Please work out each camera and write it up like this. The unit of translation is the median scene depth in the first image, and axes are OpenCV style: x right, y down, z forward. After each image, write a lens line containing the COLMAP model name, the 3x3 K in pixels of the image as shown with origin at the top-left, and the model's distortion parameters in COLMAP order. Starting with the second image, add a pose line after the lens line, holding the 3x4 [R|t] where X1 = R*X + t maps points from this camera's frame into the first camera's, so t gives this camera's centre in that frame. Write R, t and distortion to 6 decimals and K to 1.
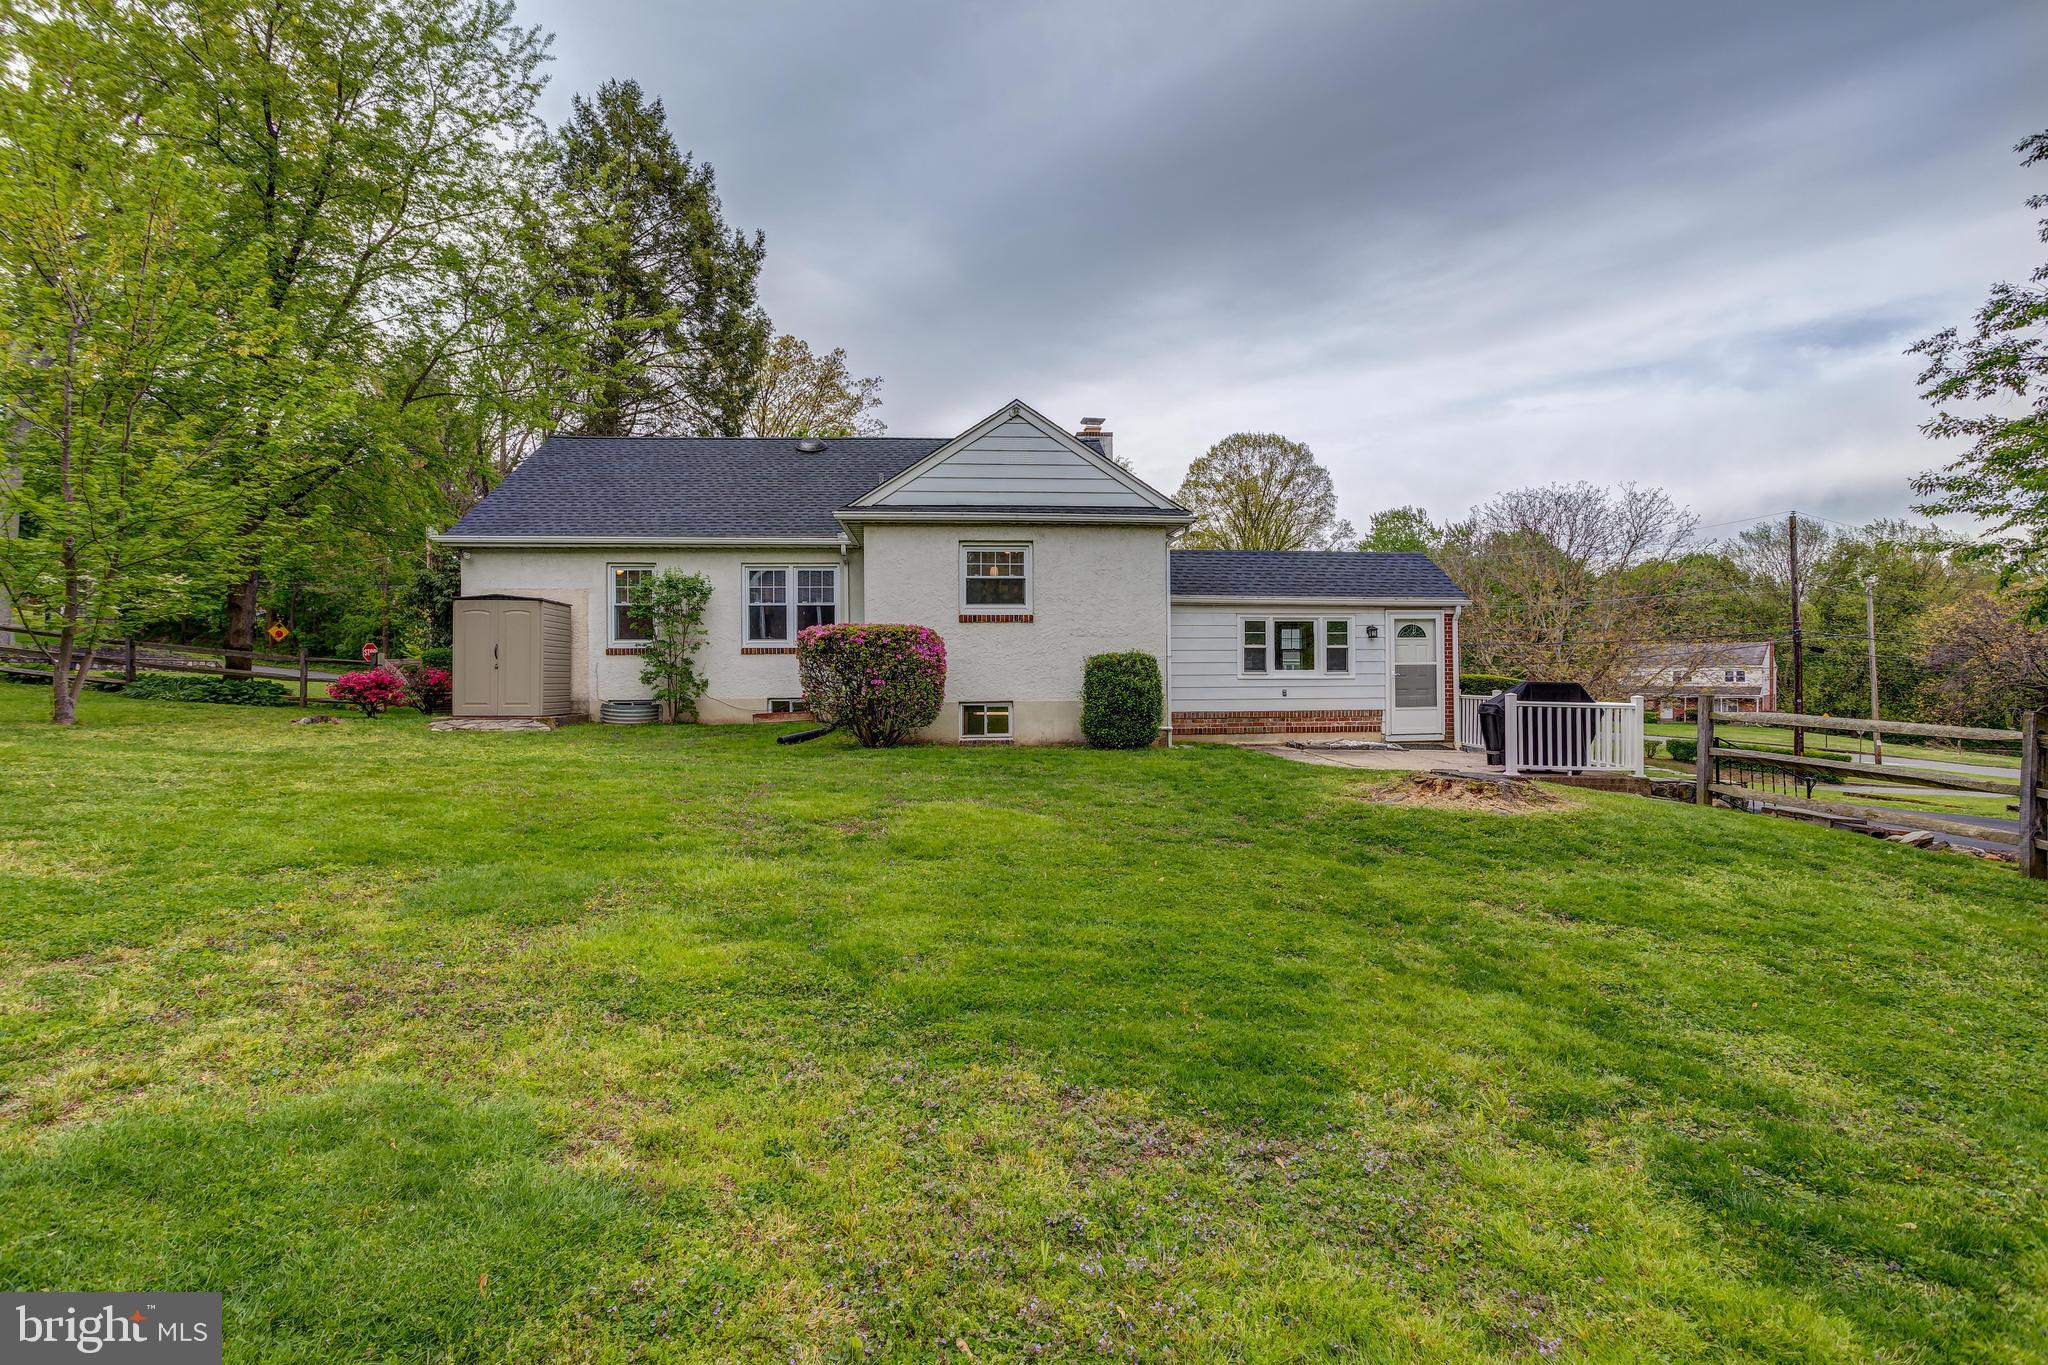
lens RADIAL K [[985.0, 0, 1011.4], [0, 985.0, 677.3], [0, 0, 1]] dist [-0.056061, 0.035180]
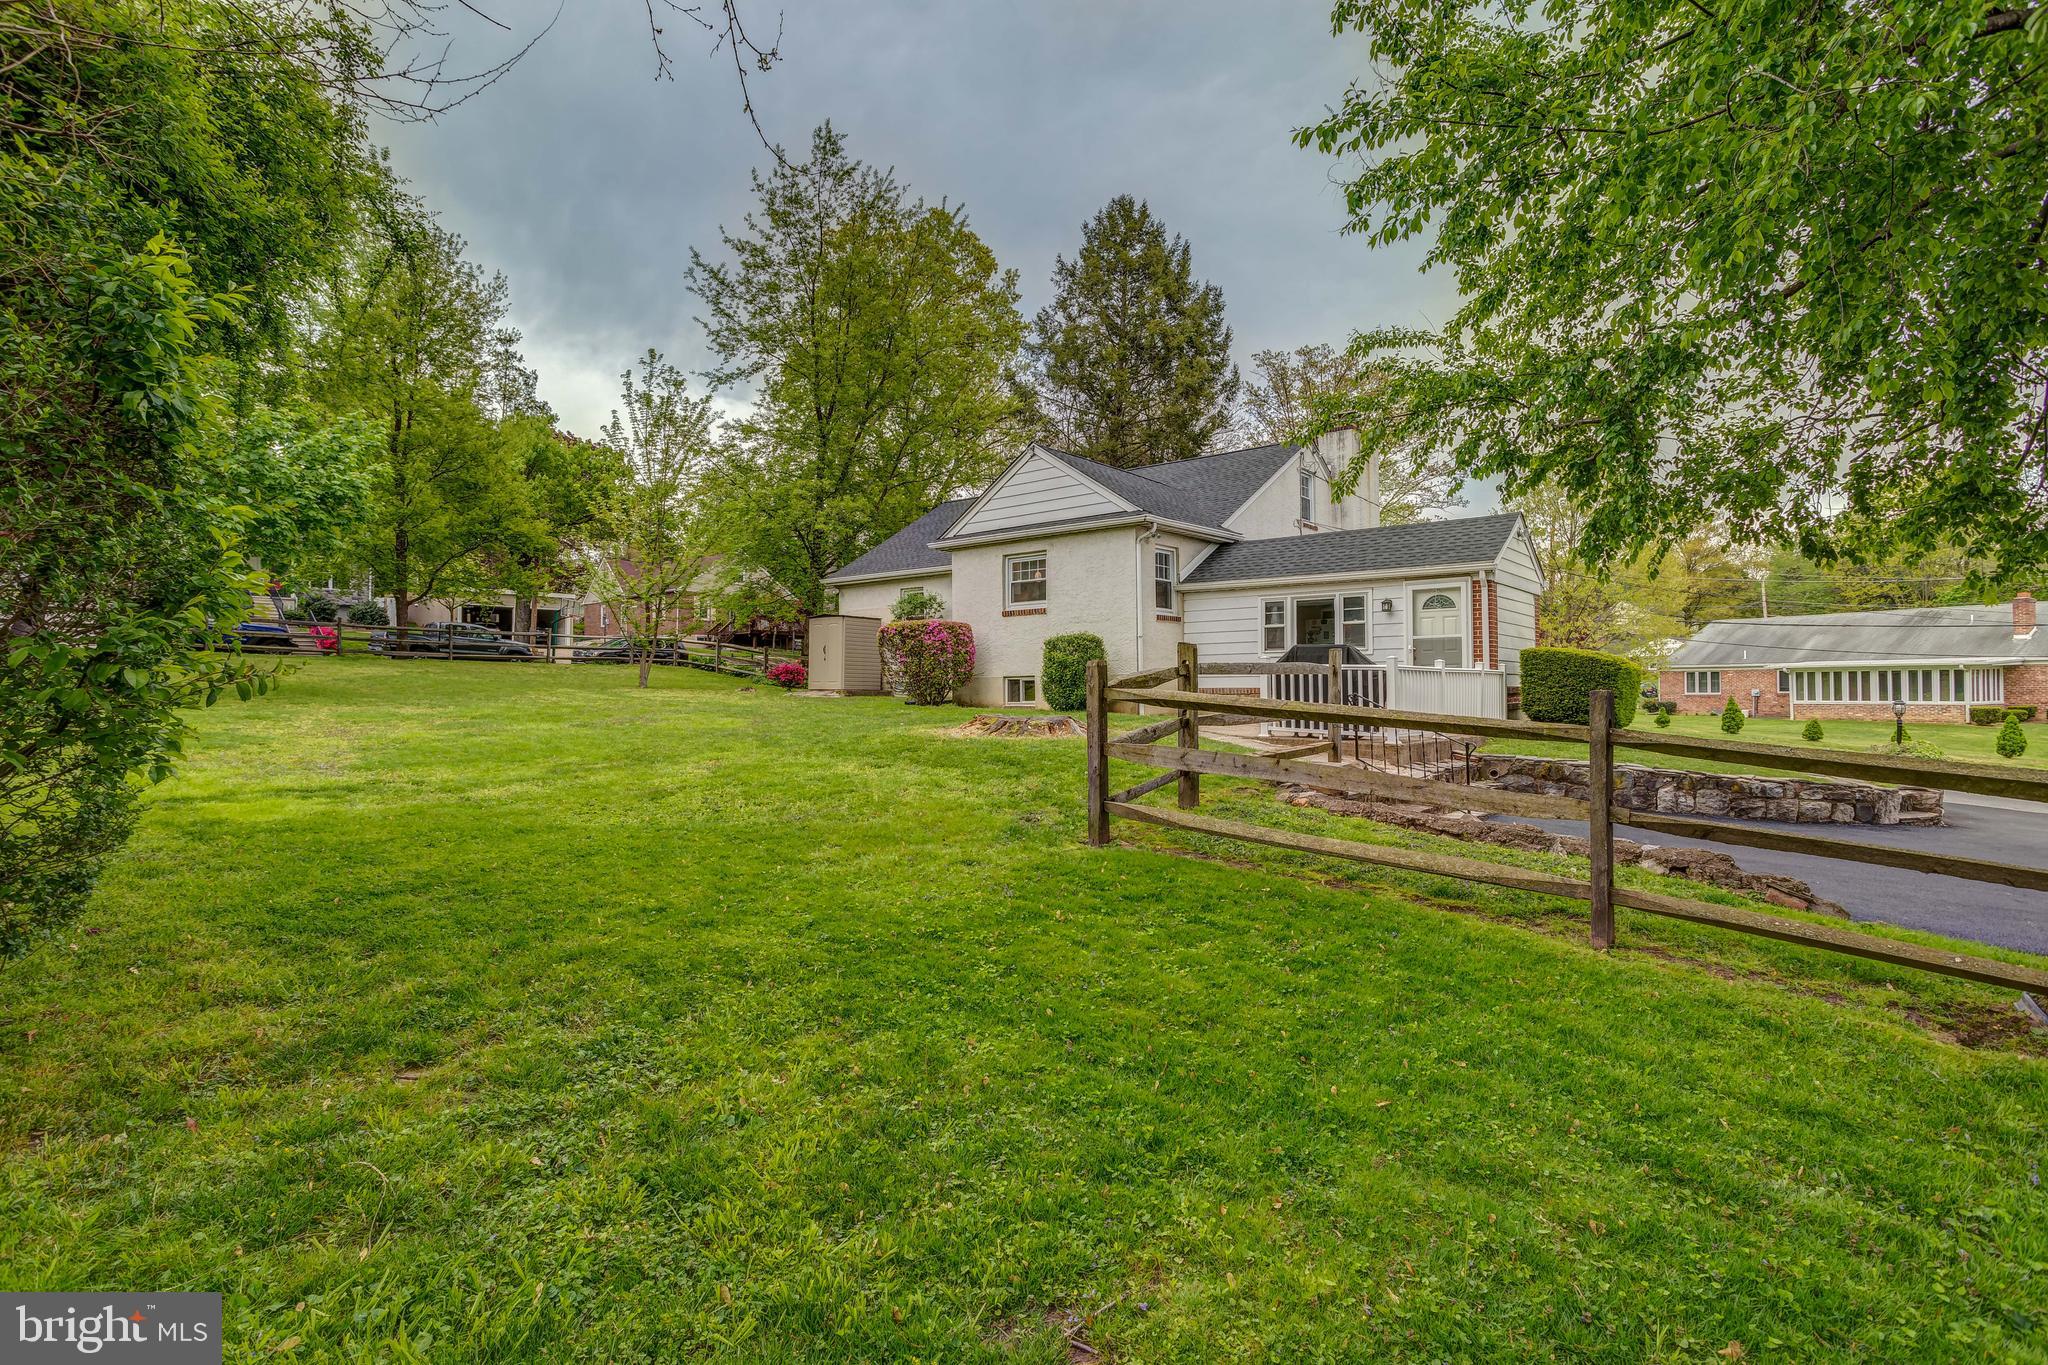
lens RADIAL K [[985.0, 0, 1011.4], [0, 985.0, 677.3], [0, 0, 1]] dist [-0.056061, 0.035180]
pose [[0.709139, -0.008457, -0.705018, 0.783832], [-0.006602, 0.999805, -0.018633, 0.044739], [0.705038, 0.017868, 0.708944, 0.059033]]
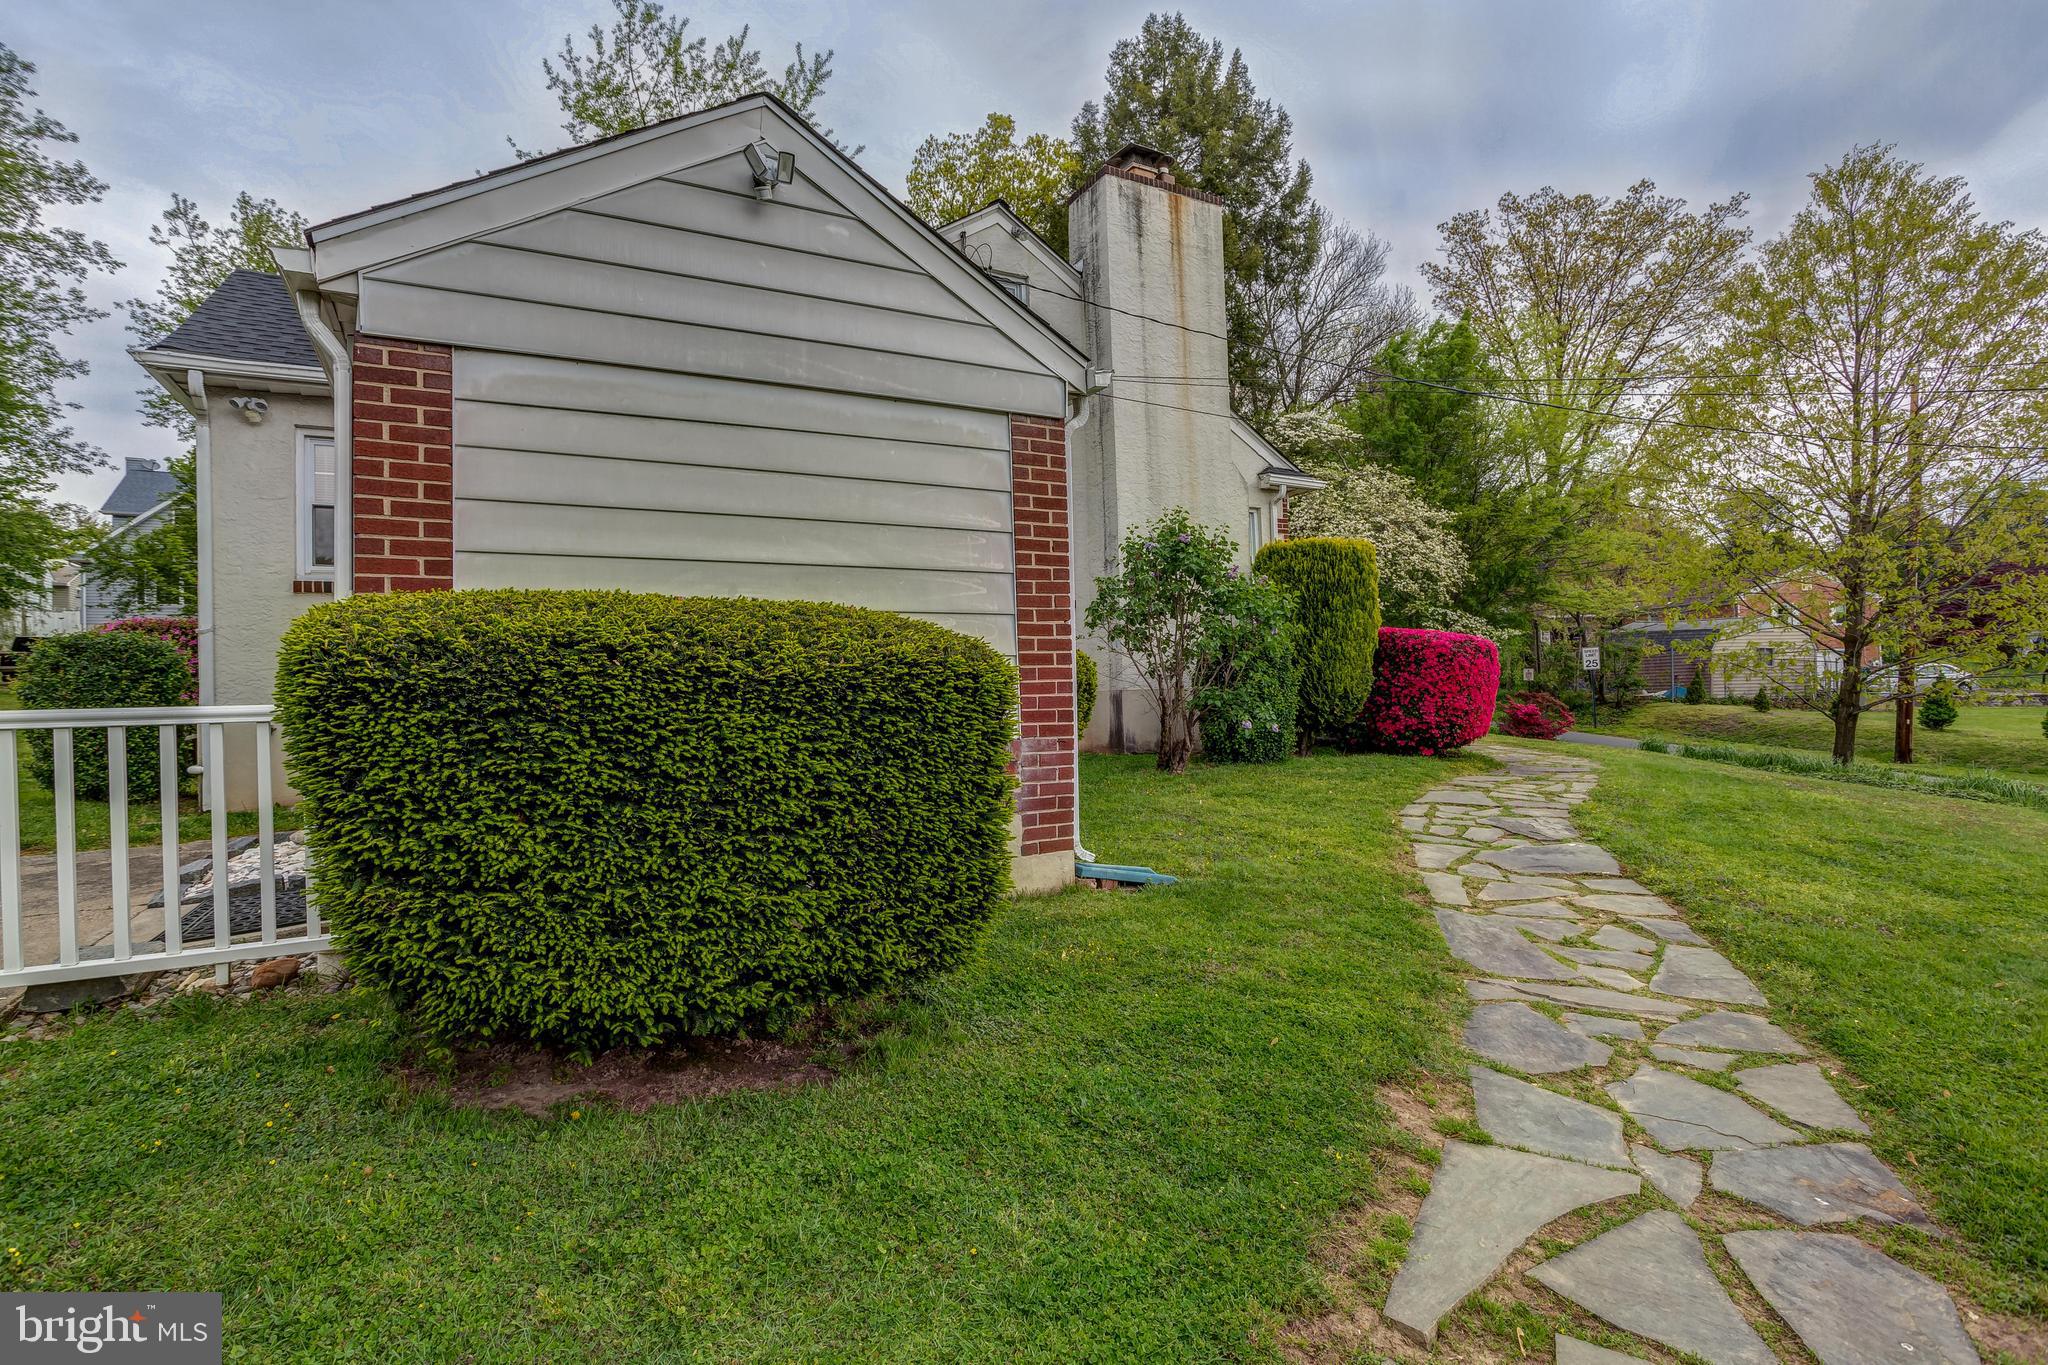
lens RADIAL K [[985.0, 0, 1011.4], [0, 985.0, 677.3], [0, 0, 1]] dist [-0.056061, 0.035180]
pose [[0.419286, -0.027564, -0.907436, 0.717326], [0.018220, 0.999593, -0.021944, 0.019619], [0.907672, -0.007333, 0.419617, 1.054616]]
